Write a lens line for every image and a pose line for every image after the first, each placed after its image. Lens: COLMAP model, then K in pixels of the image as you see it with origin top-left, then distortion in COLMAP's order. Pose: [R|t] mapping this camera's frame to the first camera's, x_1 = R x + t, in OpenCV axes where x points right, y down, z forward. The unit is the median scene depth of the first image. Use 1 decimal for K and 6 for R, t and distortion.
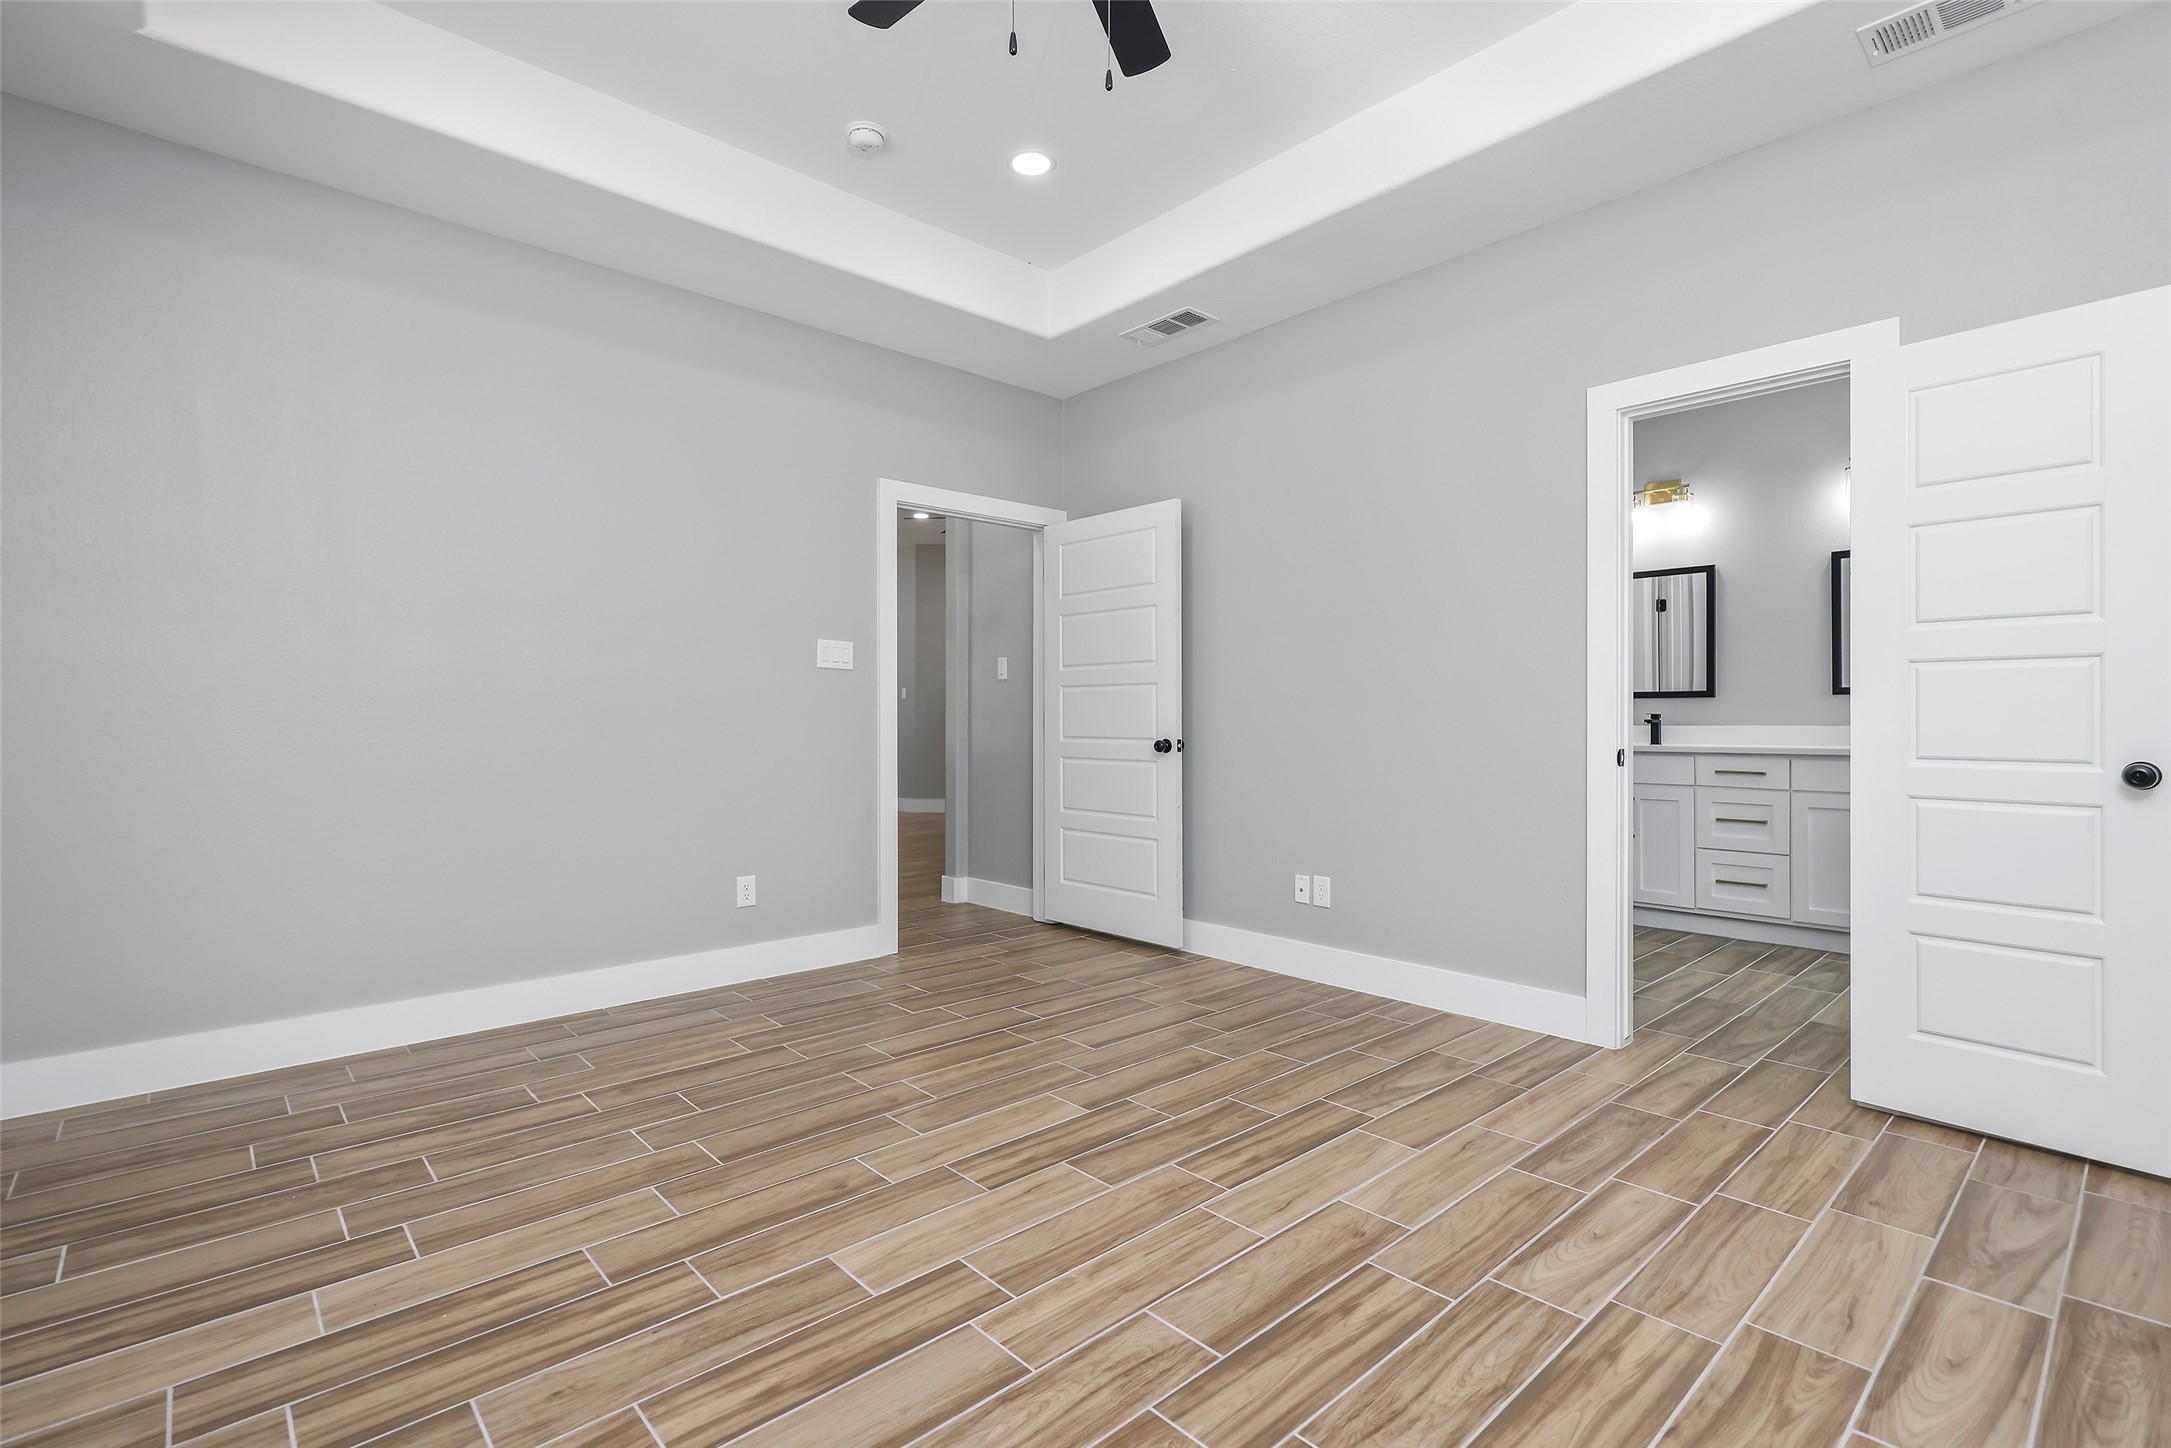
lens RADIAL K [[988.9, 0, 1081.7], [0, 988.9, 717.9], [0, 0, 1]] dist [-0.002236, 0.001056]
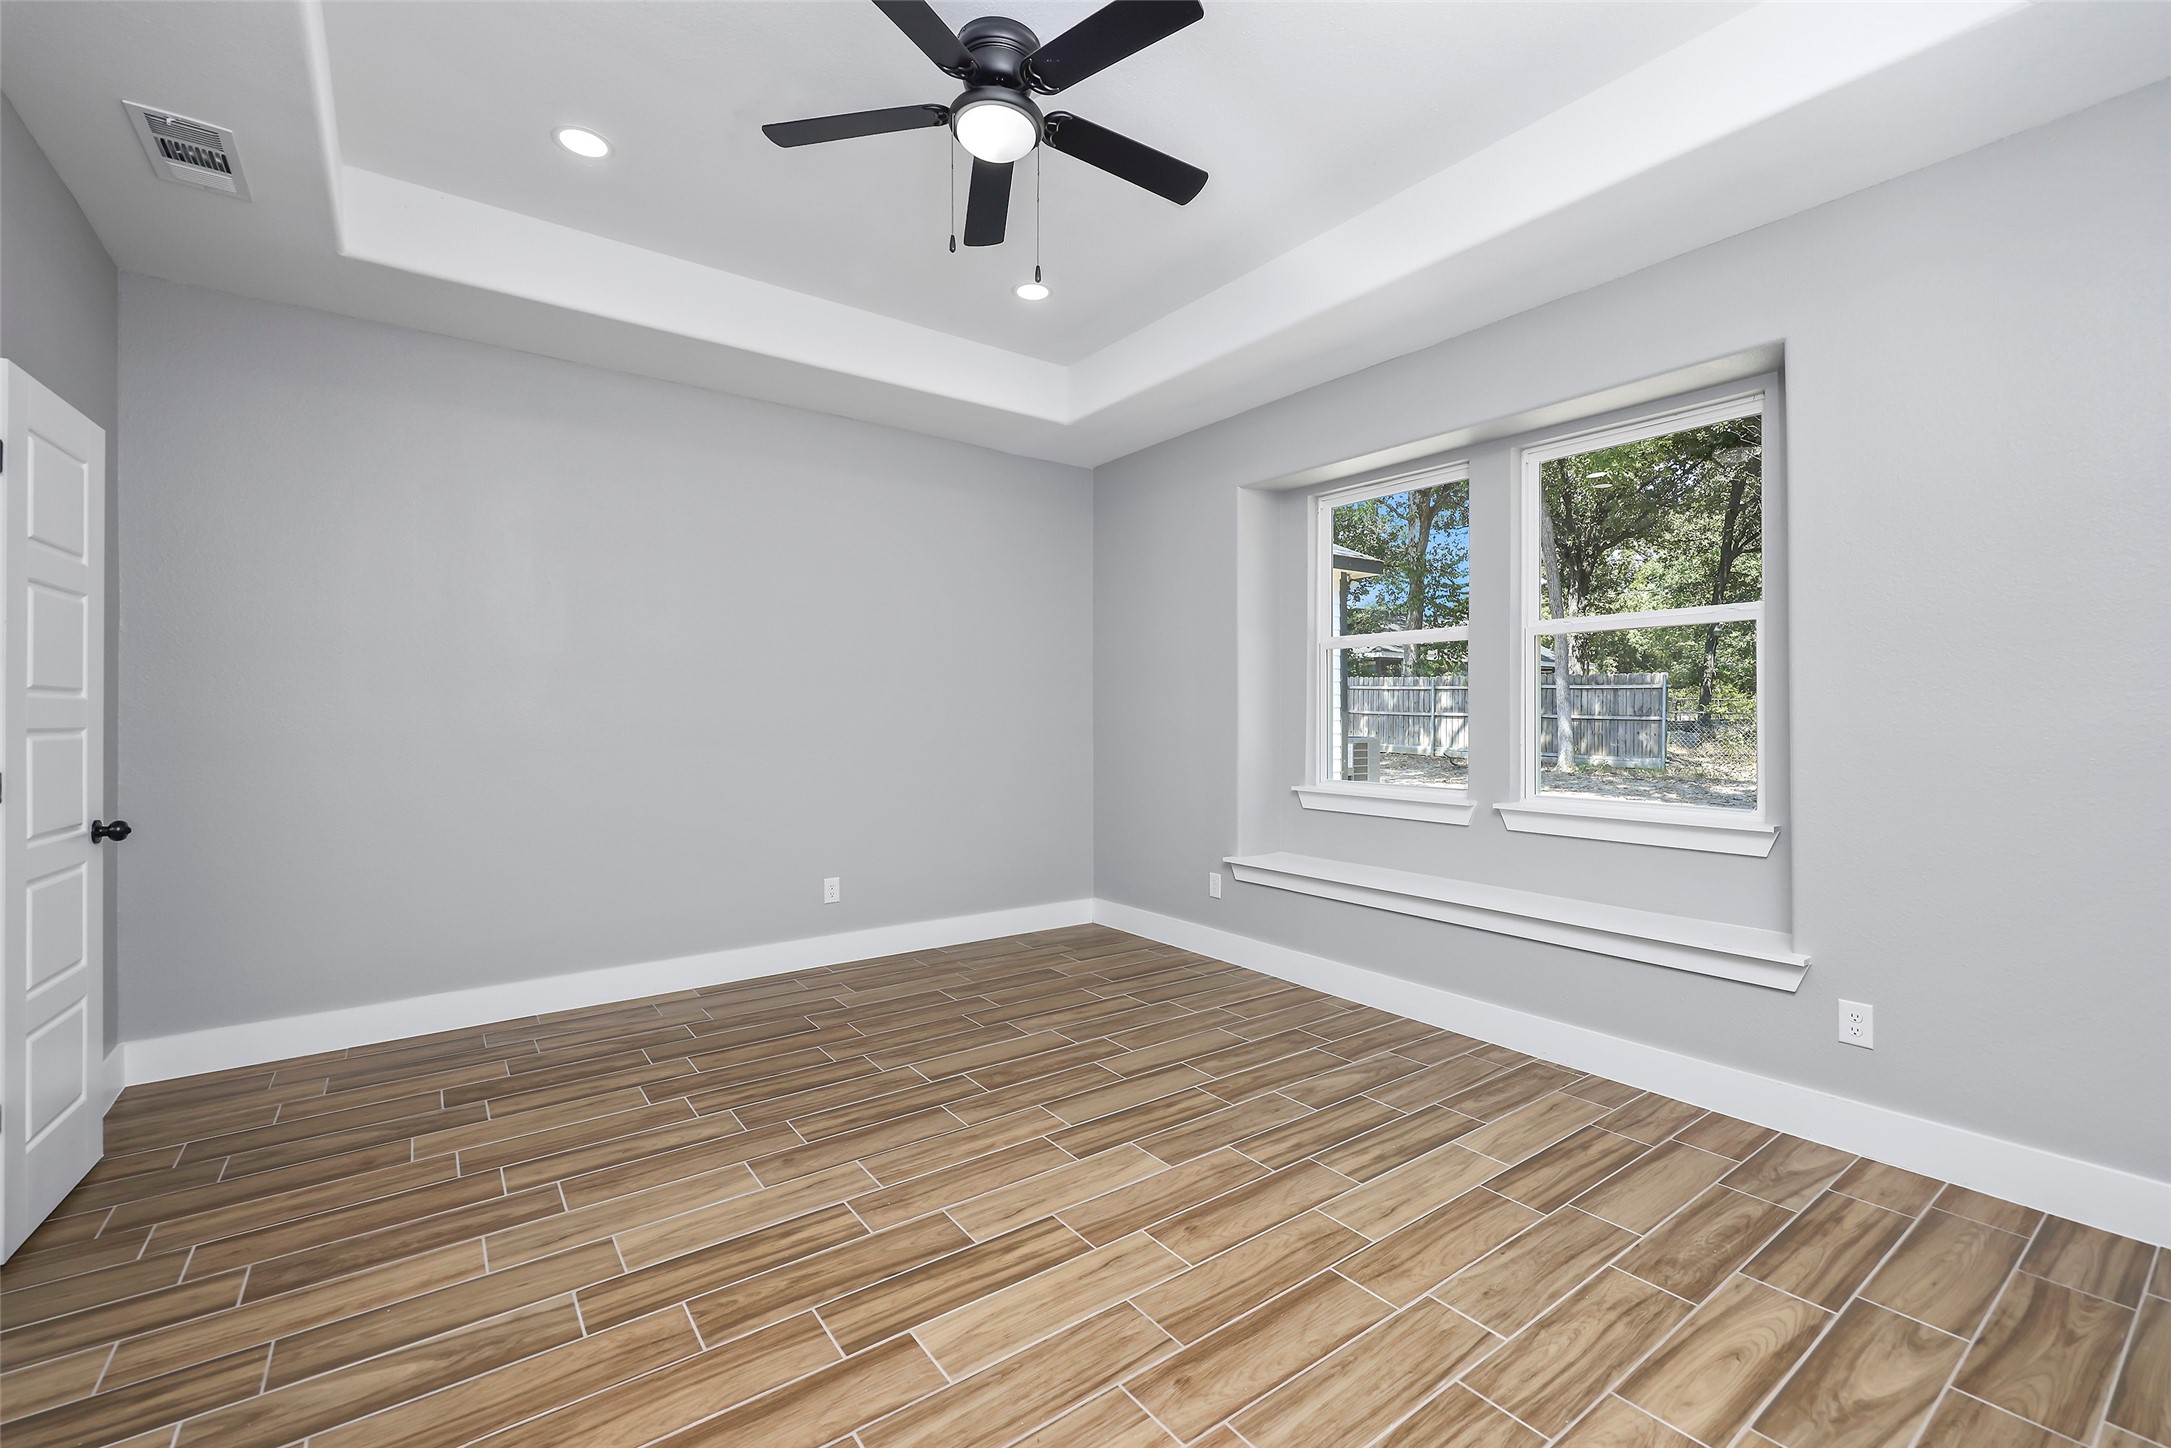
lens RADIAL K [[920.0, 0, 1101.2], [0, 920.0, 717.2], [0, 0, 1]] dist [-0.001505, 0.000202]
pose [[-0.996323, 0.002273, 0.085645, -0.213810], [0.002504, 0.999994, 0.002588, -0.074702], [-0.085638, 0.002793, -0.996322, 1.827253]]
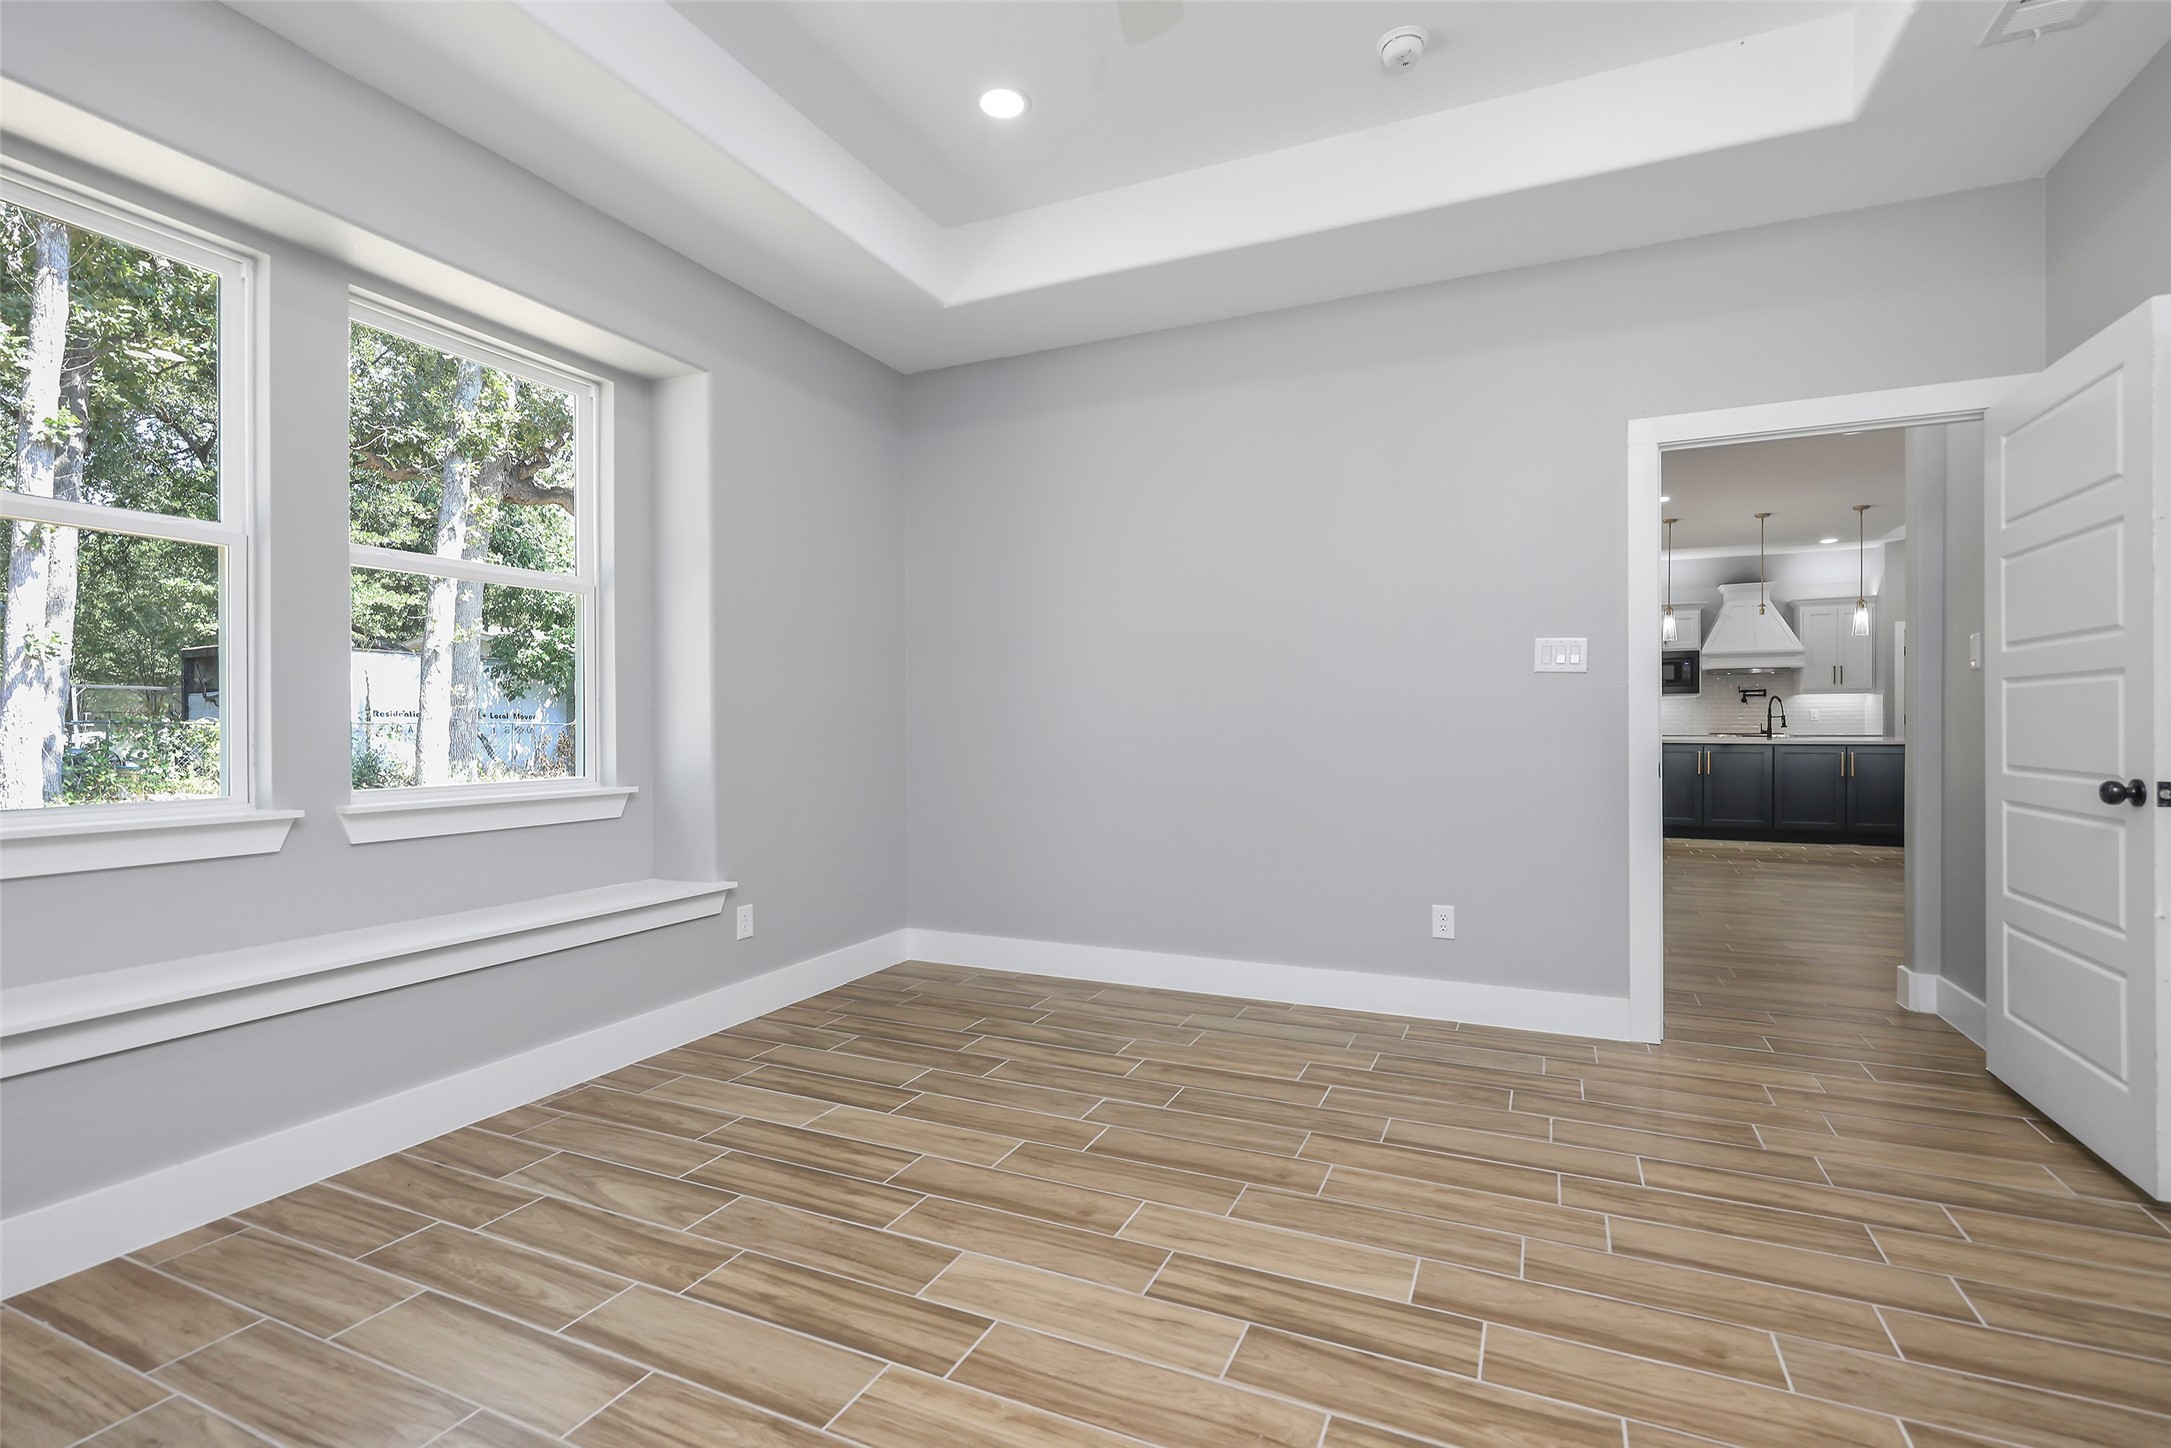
lens RADIAL K [[988.9, 0, 1089.8], [0, 988.9, 730.4], [0, 0, 1]] dist [-0.002236, 0.001056]
pose [[0.398258, 0.007191, -0.917245, 0.608200], [0.003752, 0.999948, 0.009468, -0.018711], [0.917266, -0.007212, 0.398211, 0.559982]]
